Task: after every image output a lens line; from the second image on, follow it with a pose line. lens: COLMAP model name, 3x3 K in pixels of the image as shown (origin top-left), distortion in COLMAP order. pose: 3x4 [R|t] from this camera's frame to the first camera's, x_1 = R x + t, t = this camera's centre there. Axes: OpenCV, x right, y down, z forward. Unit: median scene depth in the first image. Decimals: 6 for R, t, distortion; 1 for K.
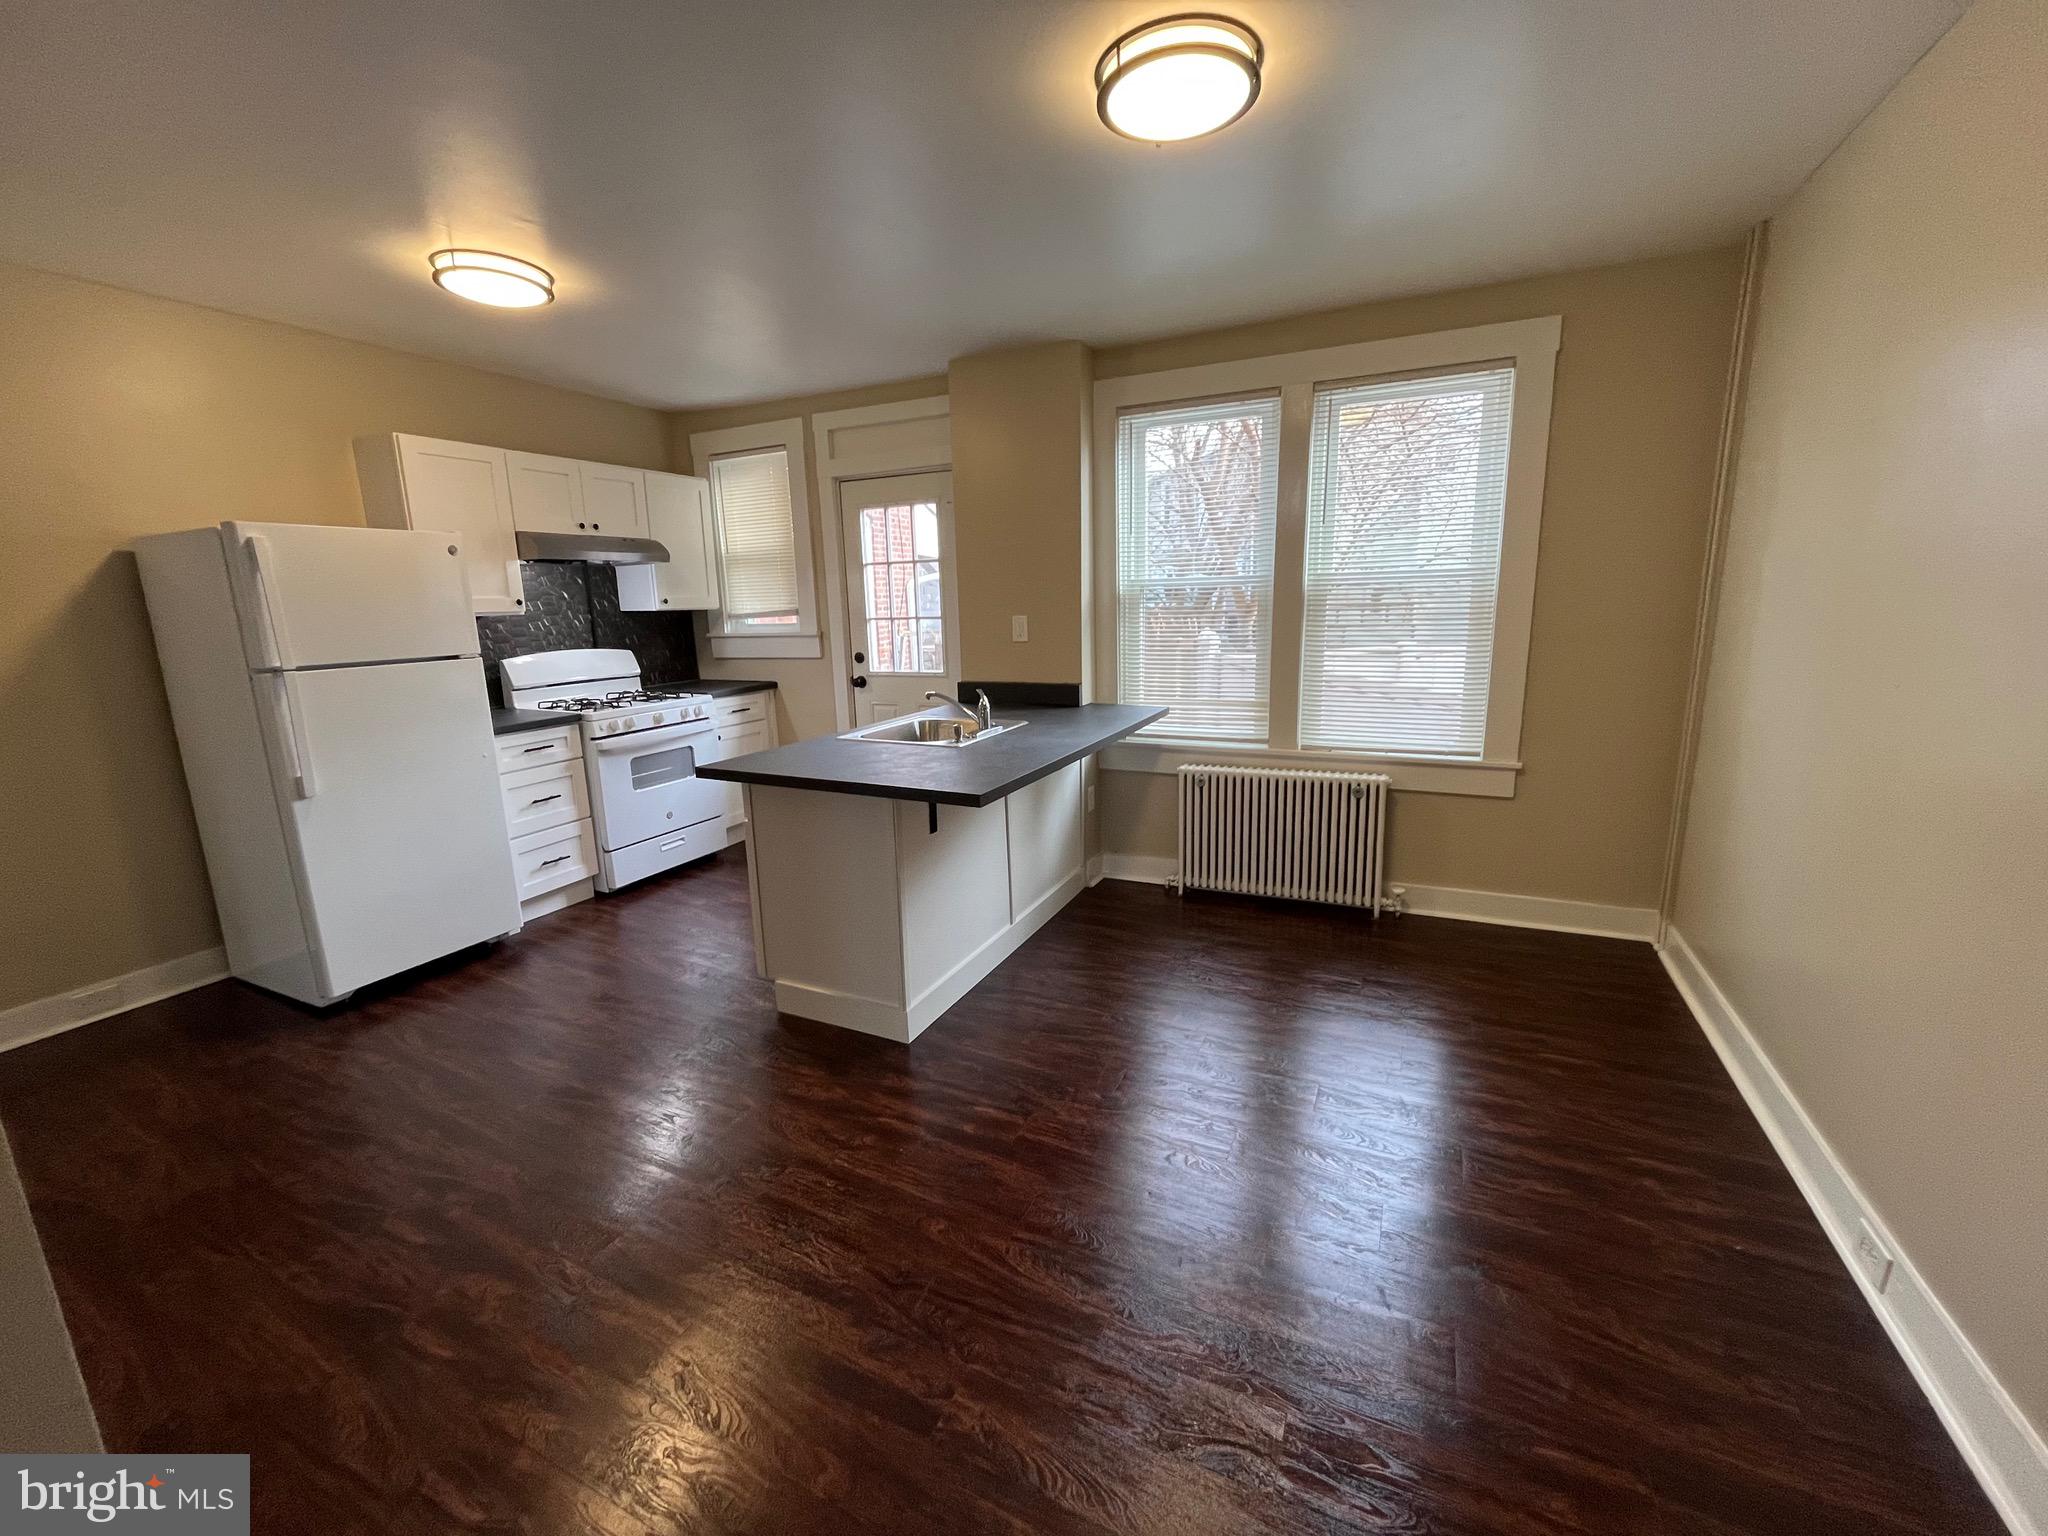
lens RADIAL K [[820.3, 0, 1029.8], [0, 820.3, 760.0], [0, 0, 1]] dist [0.000449, -0.003201]
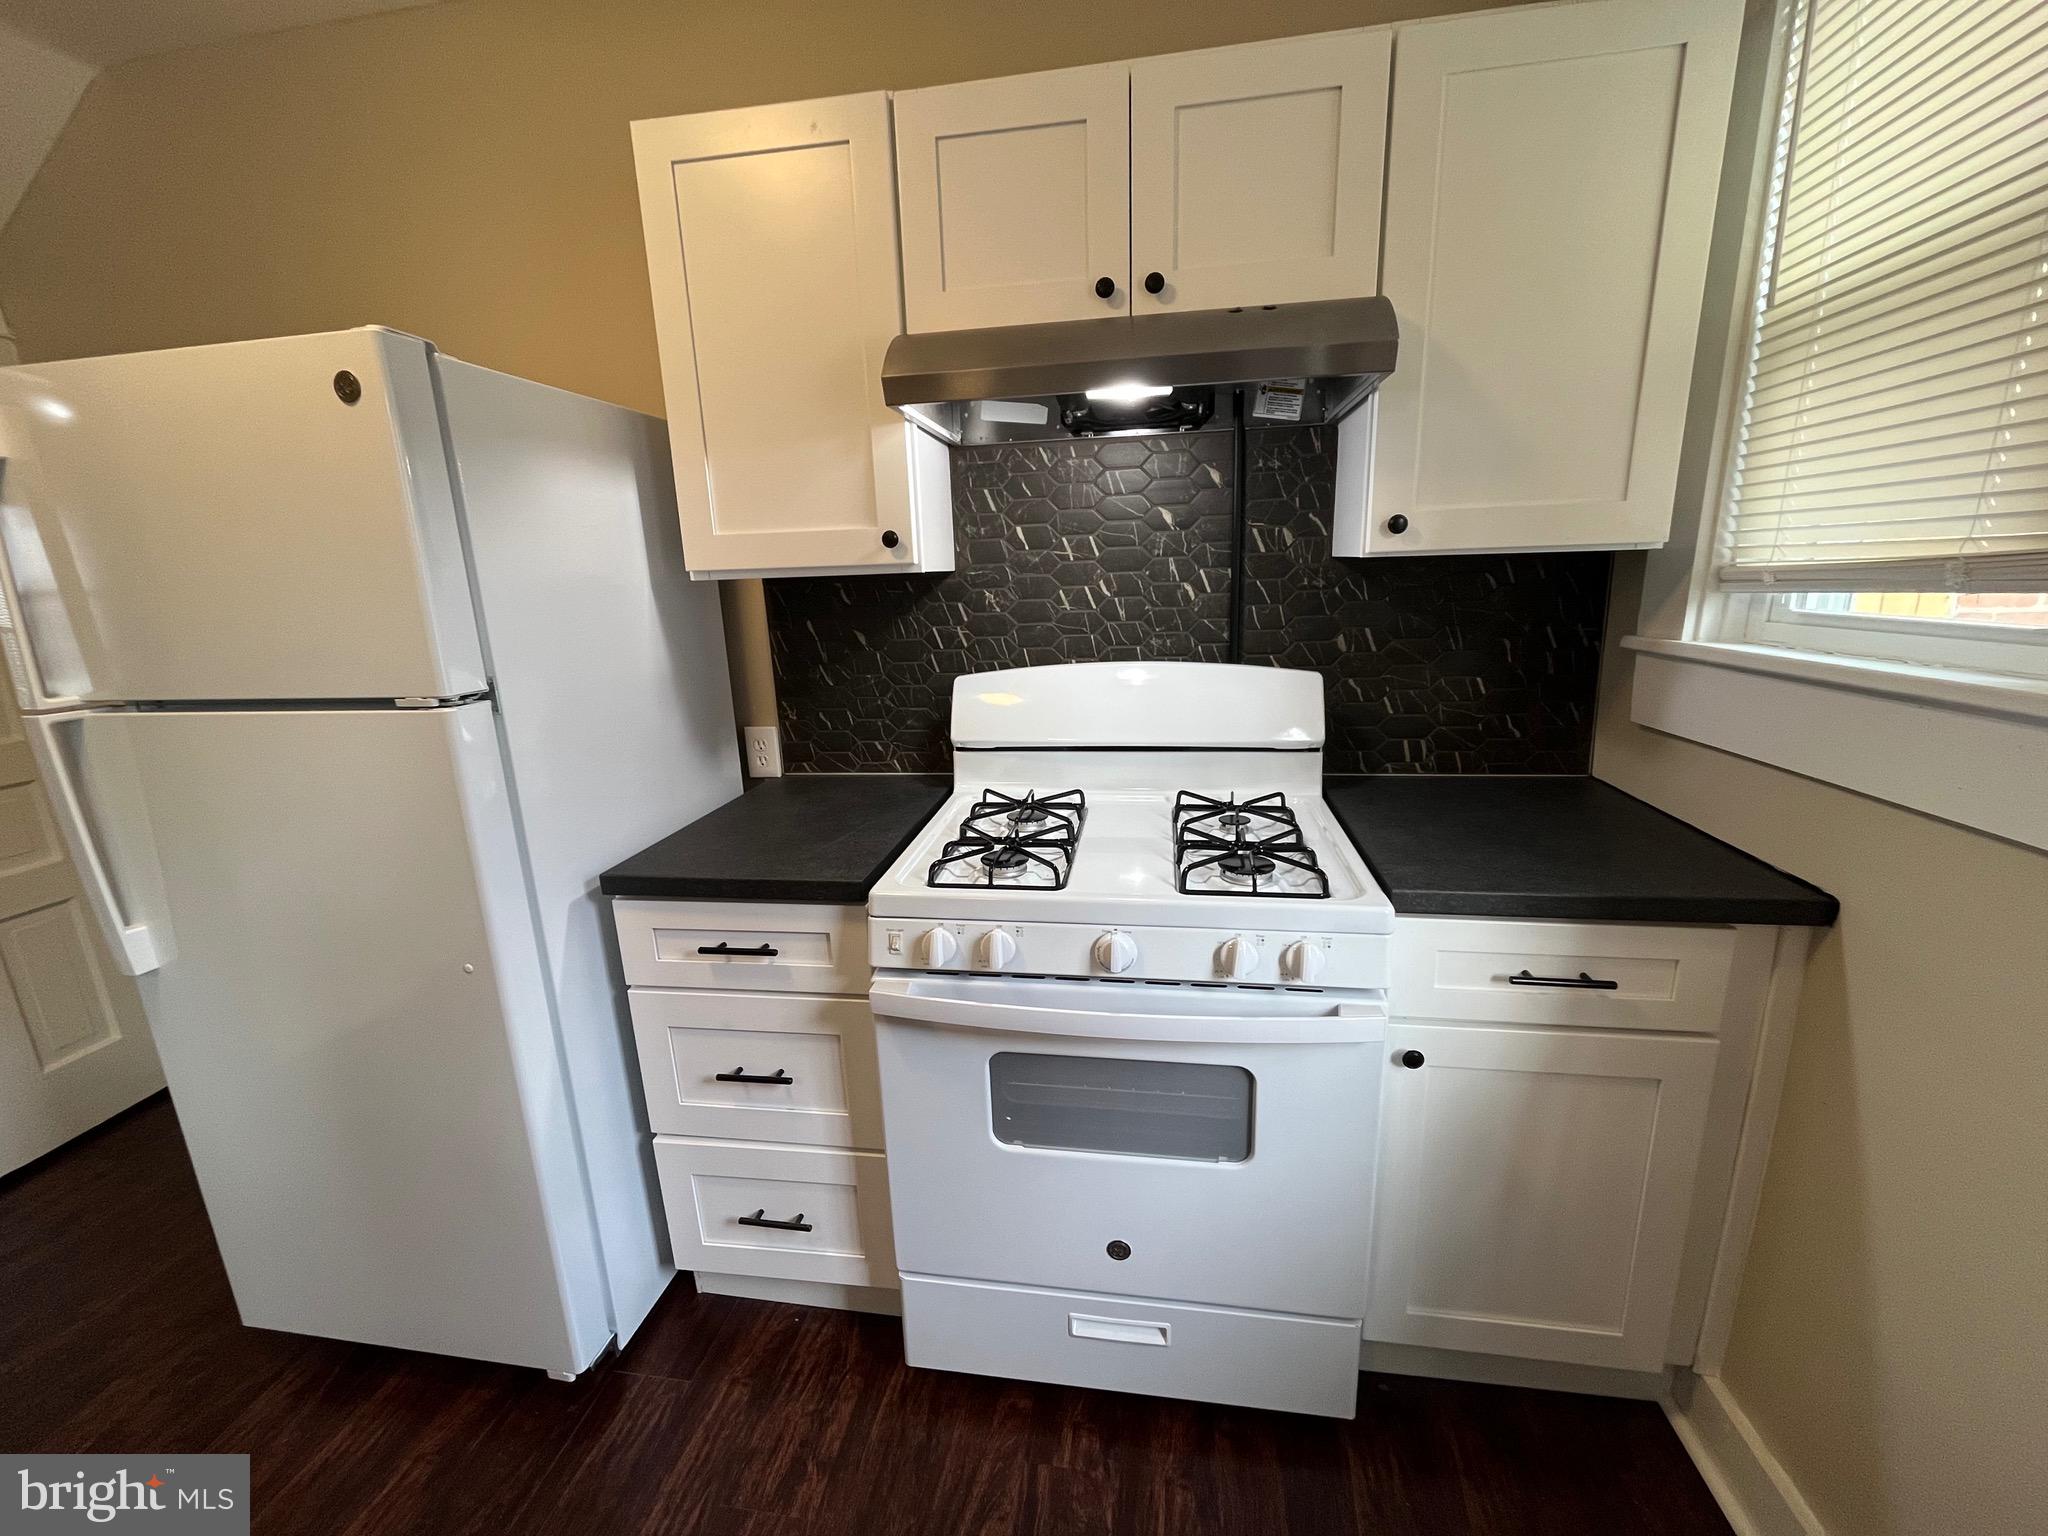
lens RADIAL K [[820.3, 0, 1029.8], [0, 820.3, 760.0], [0, 0, 1]] dist [0.000449, -0.003201]
pose [[0.281781, 0.234709, -0.930329, -0.229969], [-0.161411, 0.967396, 0.195172, -0.175359], [0.945805, 0.095169, 0.310478, 0.938445]]
